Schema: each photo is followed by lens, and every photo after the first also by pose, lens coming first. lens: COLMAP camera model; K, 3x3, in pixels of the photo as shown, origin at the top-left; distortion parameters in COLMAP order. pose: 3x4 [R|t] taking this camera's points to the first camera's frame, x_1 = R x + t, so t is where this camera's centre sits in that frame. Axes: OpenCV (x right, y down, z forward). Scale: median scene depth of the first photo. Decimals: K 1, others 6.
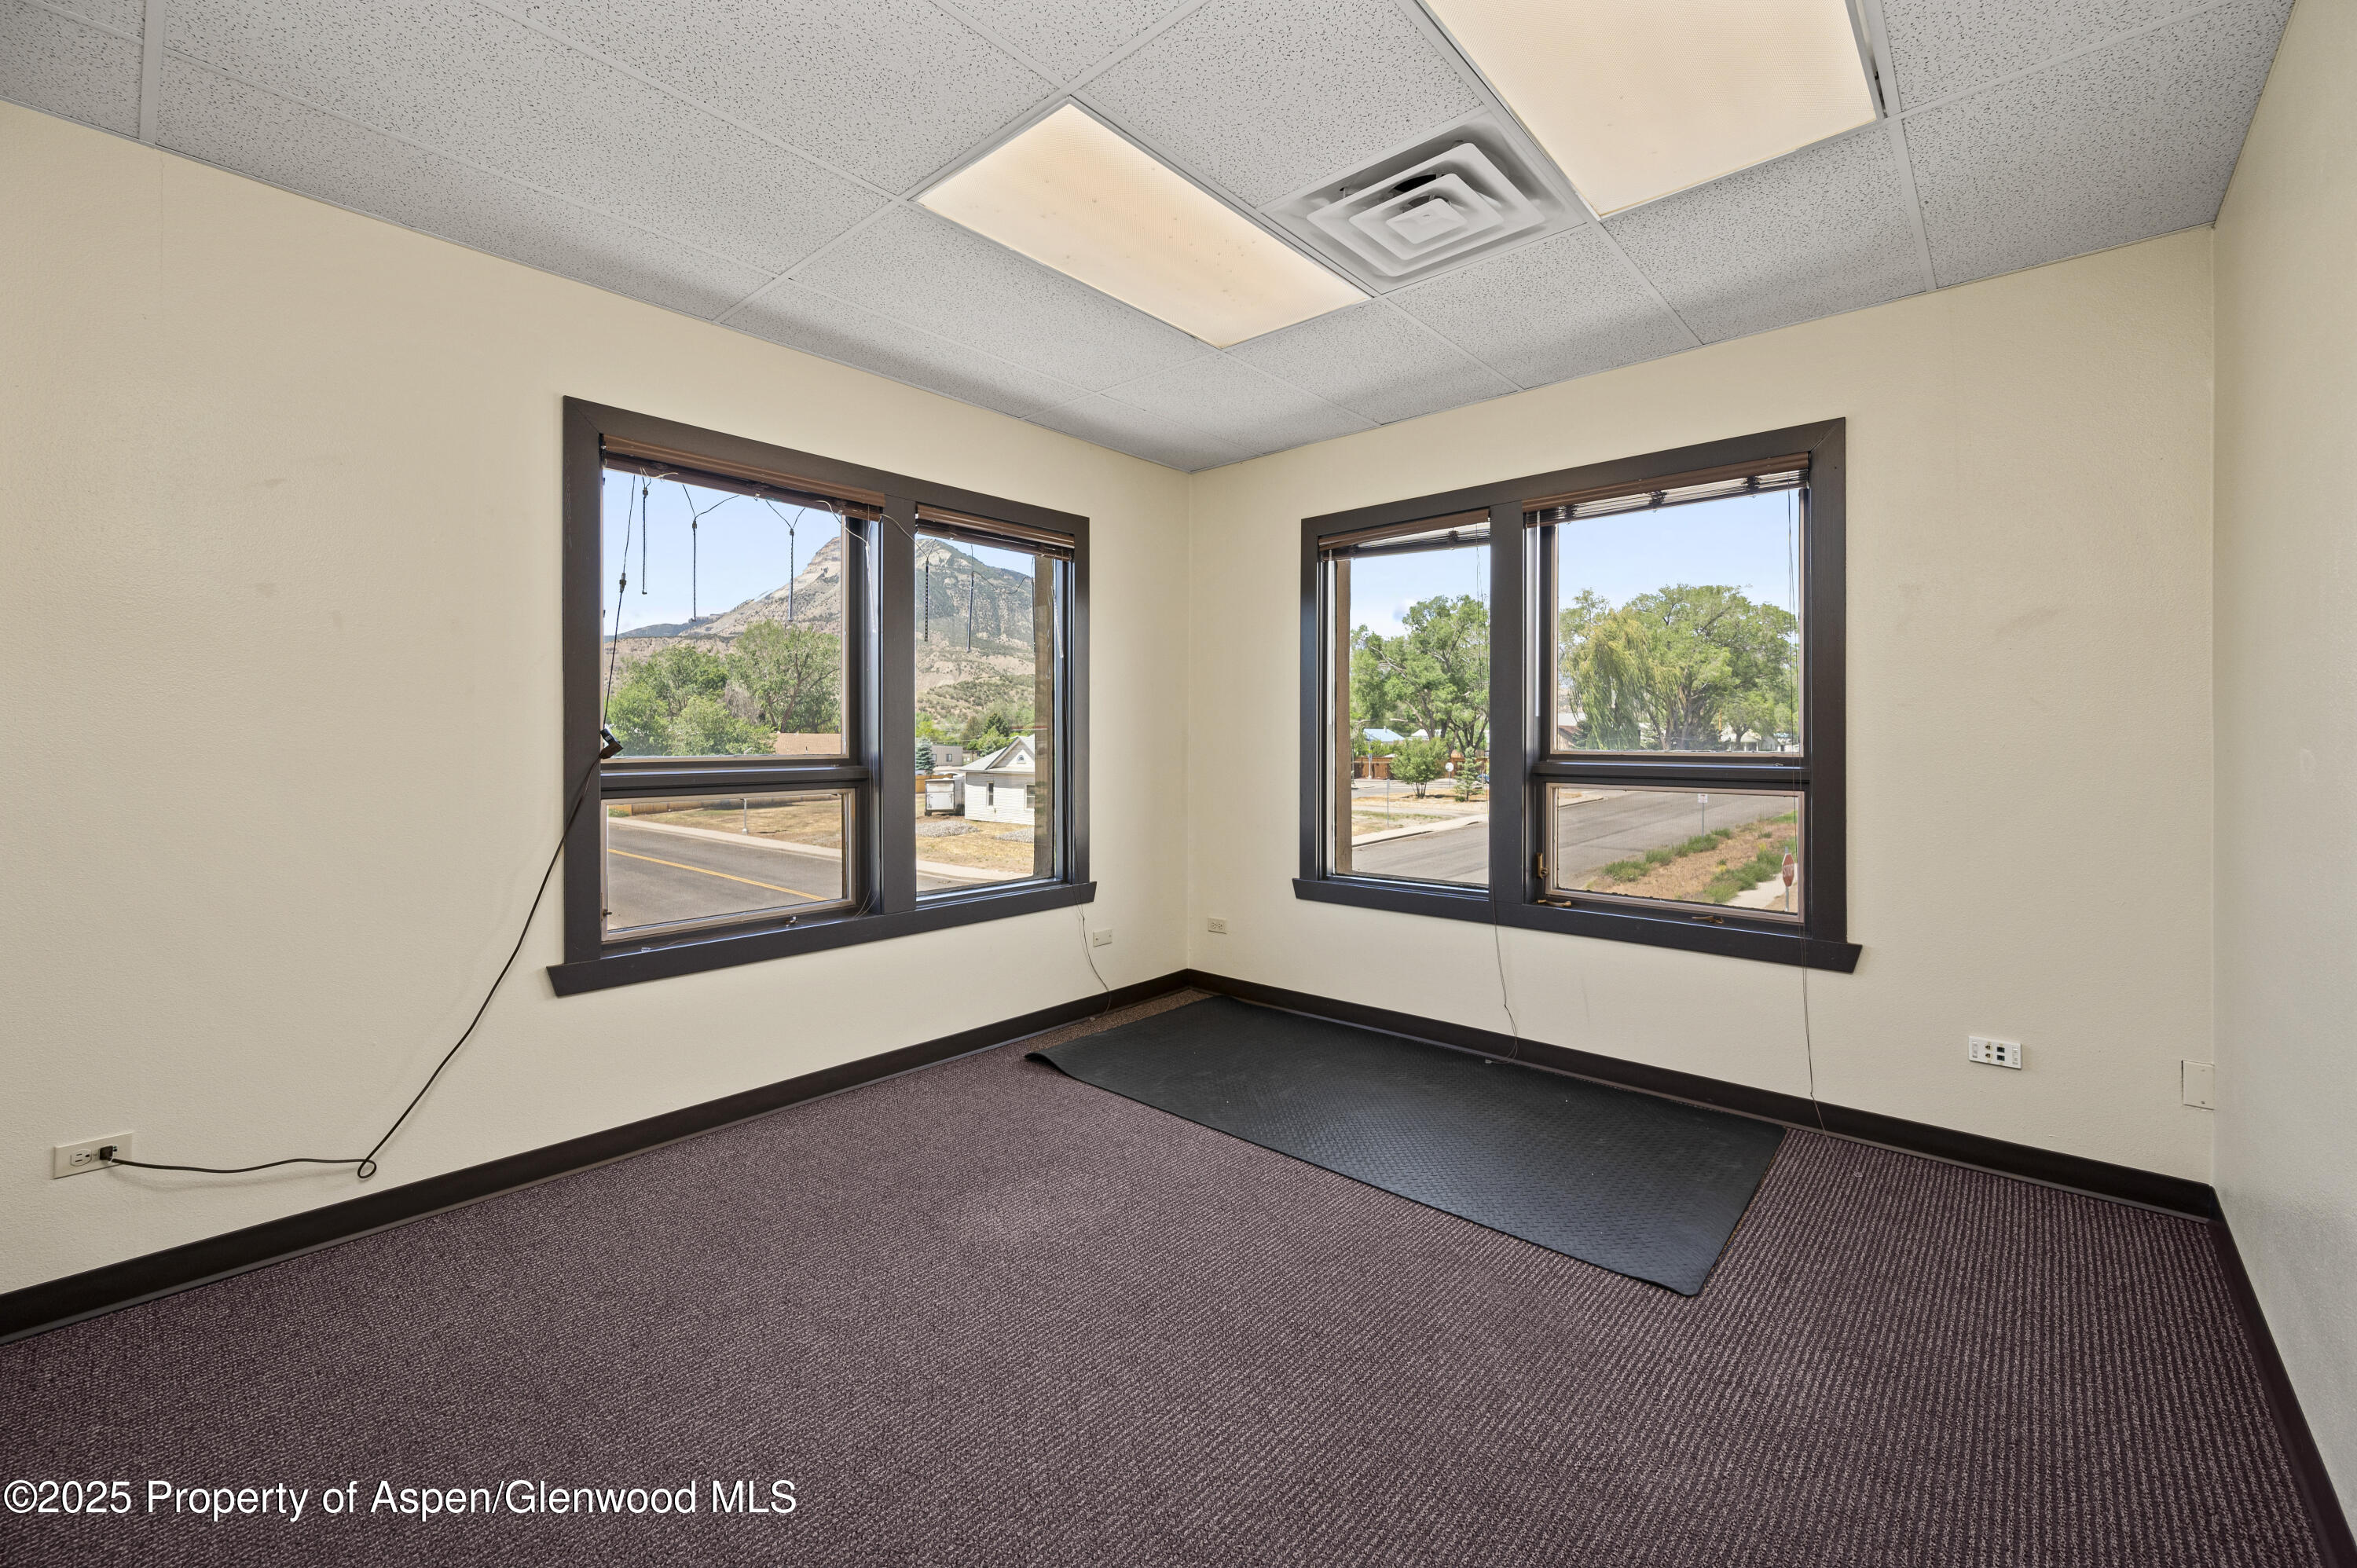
lens RADIAL K [[943.3, 0, 1175.3], [0, 943.3, 739.0], [0, 0, 1]] dist [0.002392, -0.000045]
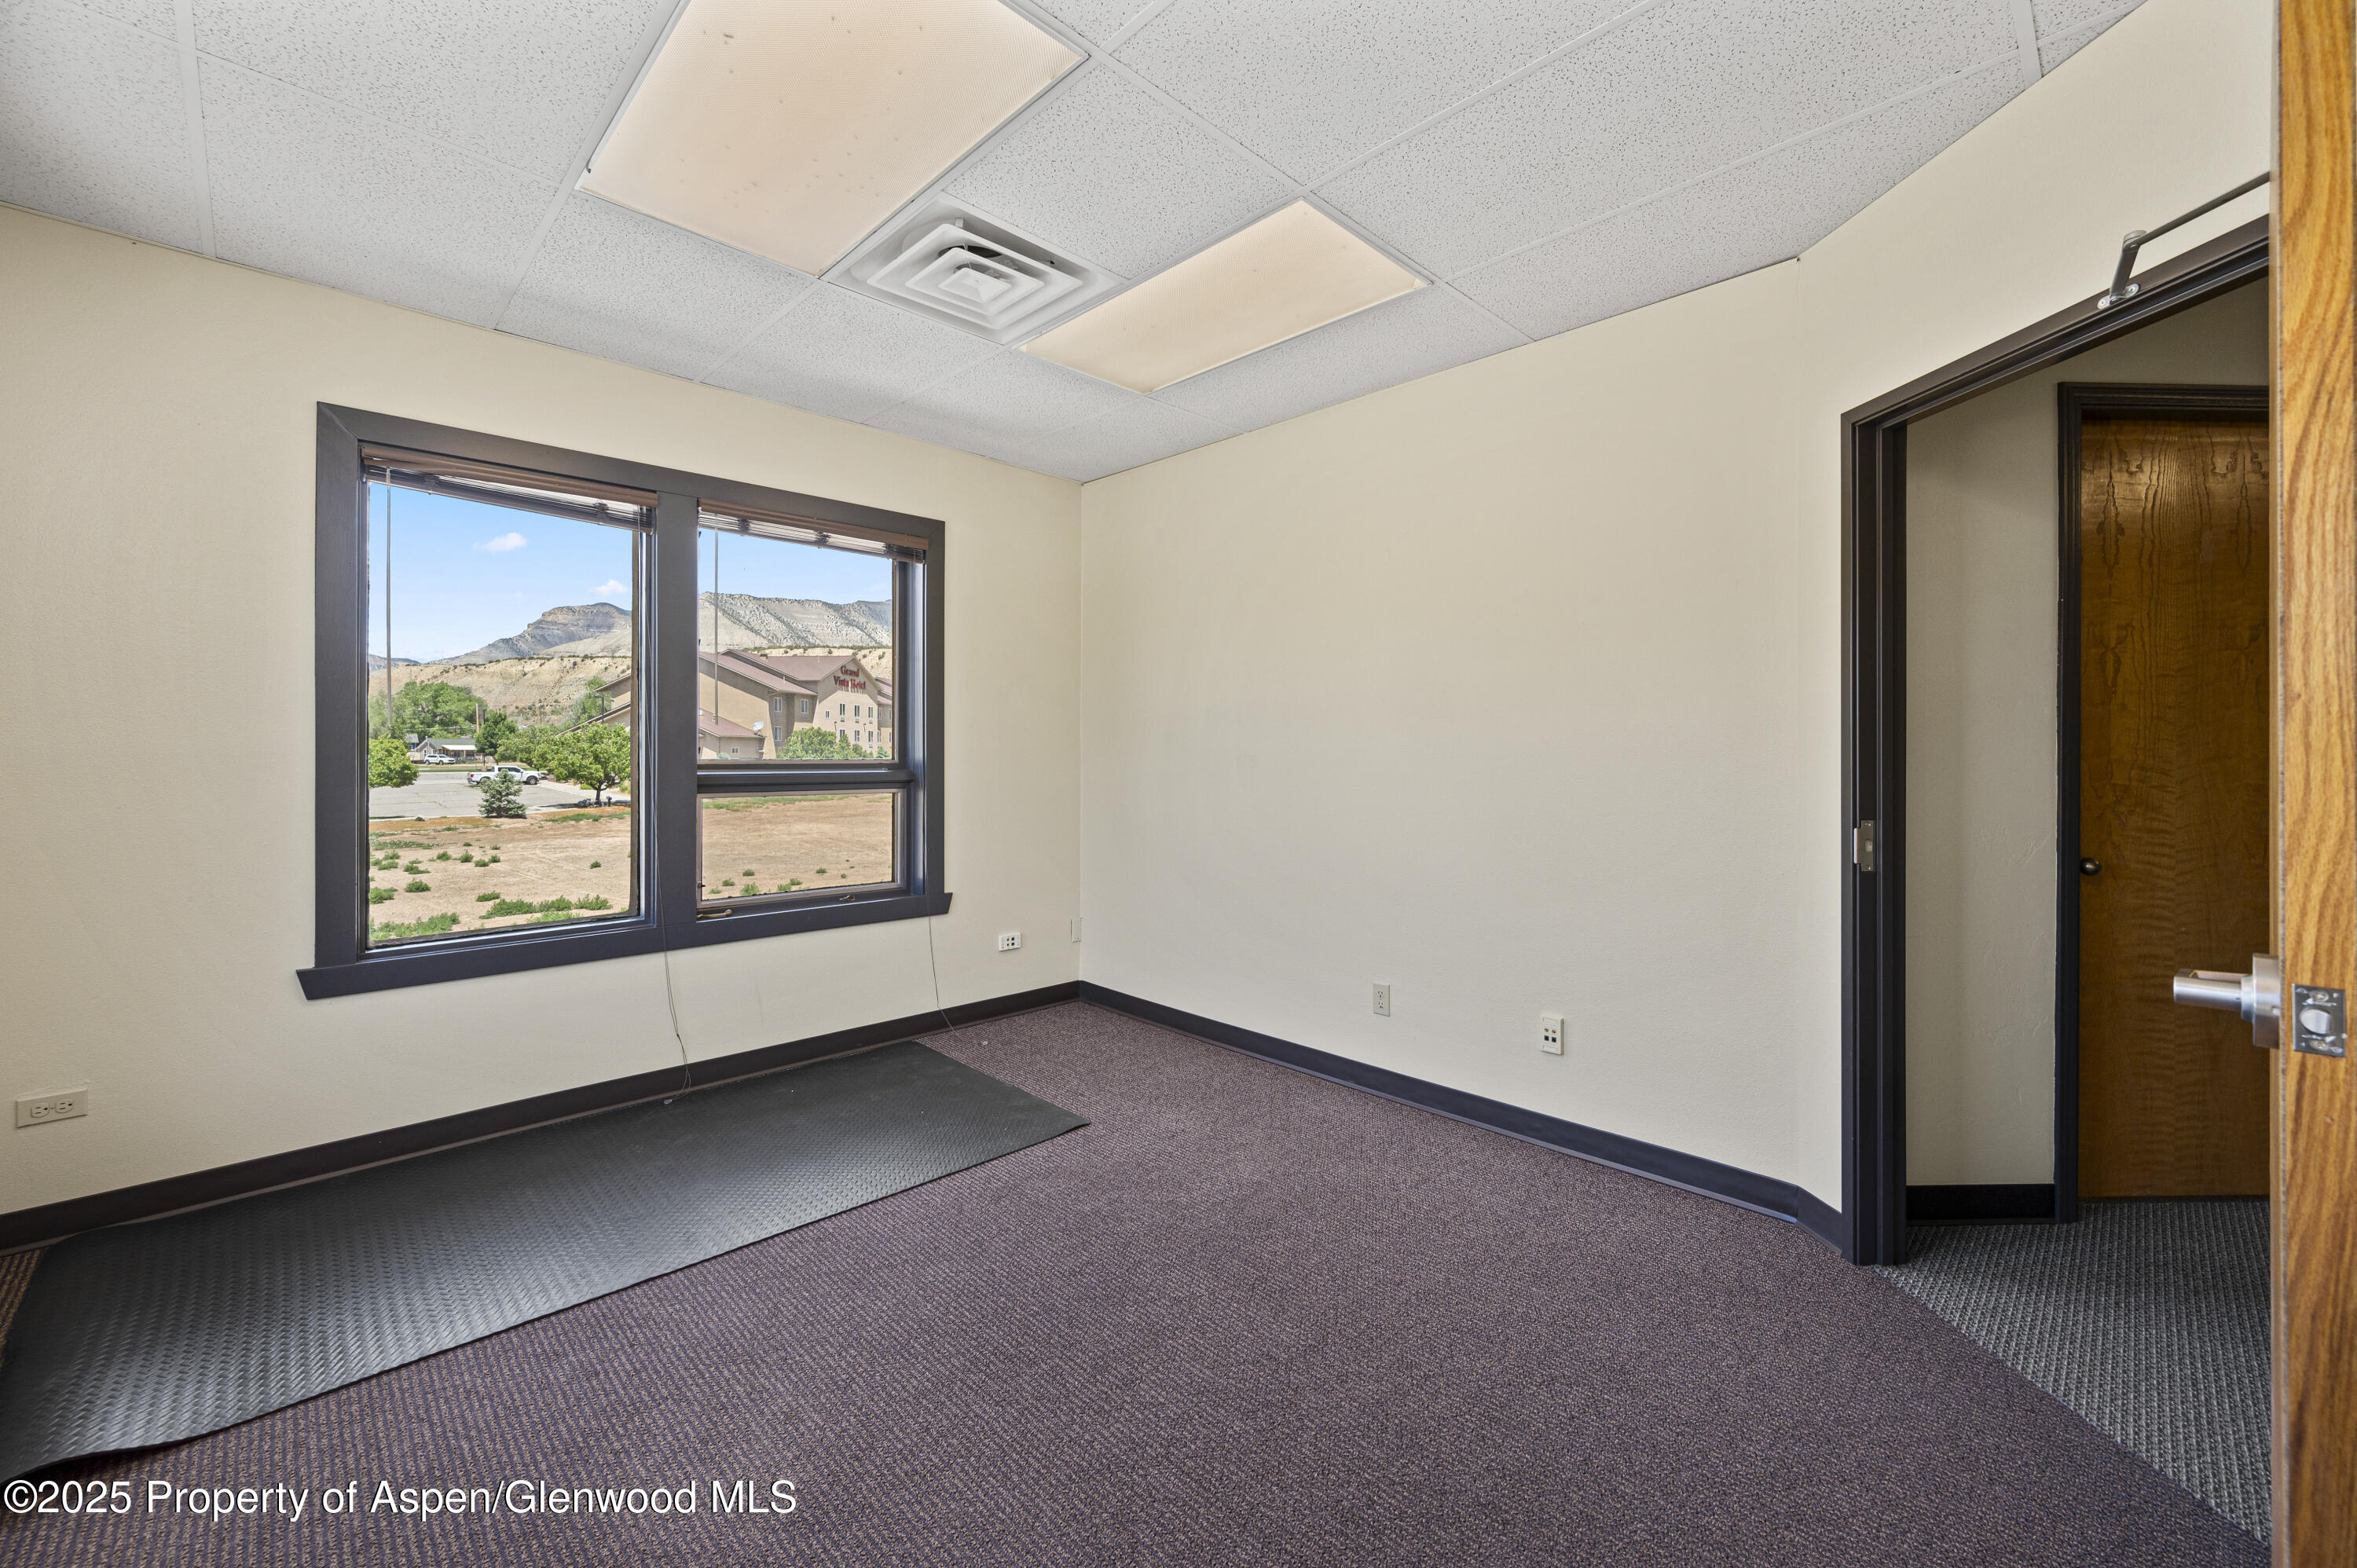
lens RADIAL K [[943.3, 0, 1176.7], [0, 943.3, 764.5], [0, 0, 1]] dist [0.002392, -0.000045]
pose [[0.068191, -0.016146, 0.997542, -0.556227], [-0.005636, 0.999847, 0.016569, -0.003053], [-0.997656, -0.006752, 0.068089, 0.456369]]
